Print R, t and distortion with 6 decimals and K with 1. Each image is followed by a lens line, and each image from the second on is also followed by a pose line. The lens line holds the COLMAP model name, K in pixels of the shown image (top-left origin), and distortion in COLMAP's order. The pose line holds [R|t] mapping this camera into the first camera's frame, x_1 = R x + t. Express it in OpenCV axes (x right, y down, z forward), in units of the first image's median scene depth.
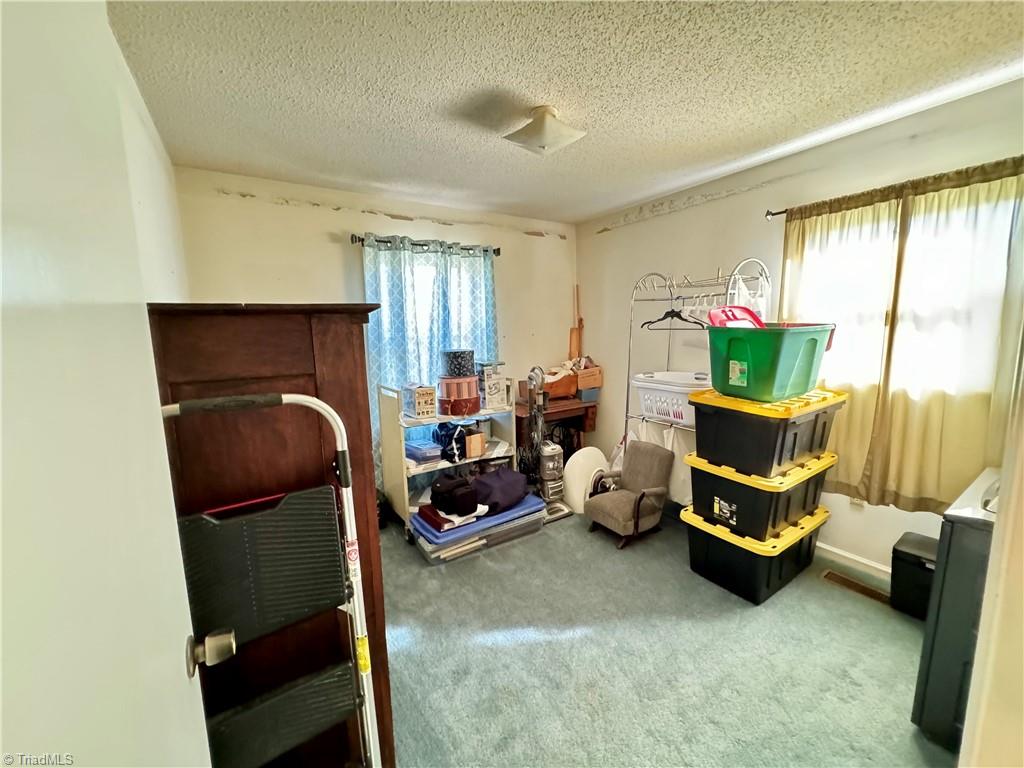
lens RADIAL K [[408.2, 0, 511.8], [0, 408.2, 382.7], [0, 0, 1]] dist [-0.002667, 0.000267]
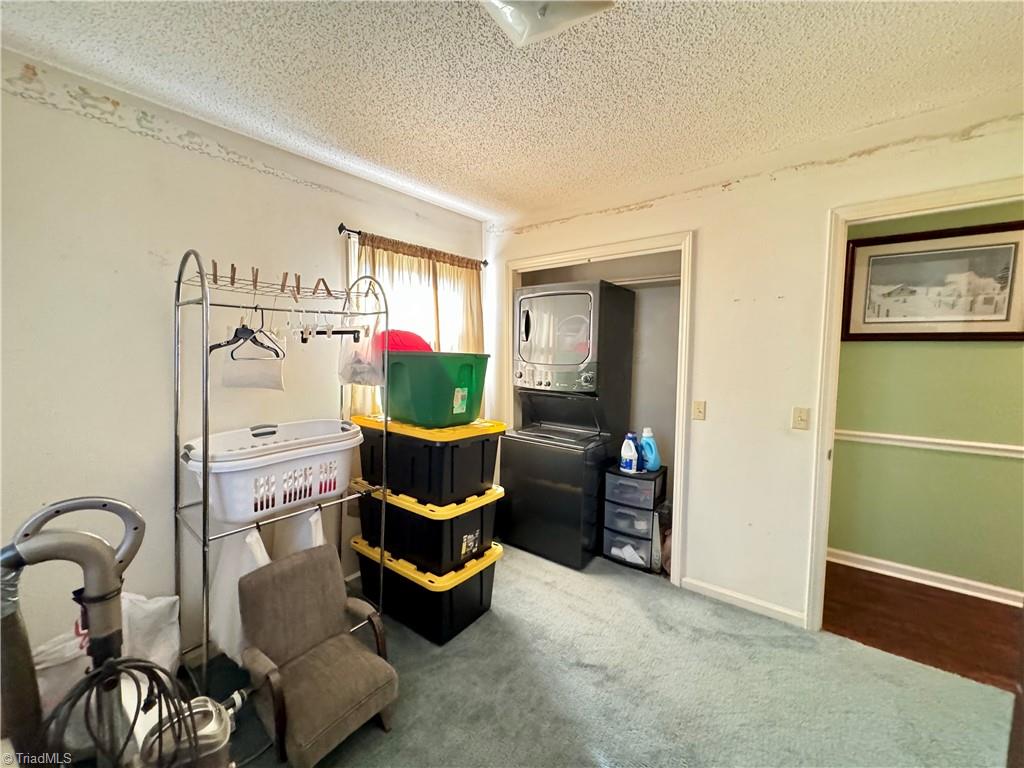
lens RADIAL K [[408.2, 0, 511.1], [0, 408.2, 387.3], [0, 0, 1]] dist [-0.002667, 0.000267]
pose [[-0.329905, -0.061522, 0.942007, -0.387356], [0.141924, 0.983300, 0.113923, -0.142272], [-0.933285, 0.171277, -0.315664, 1.144951]]
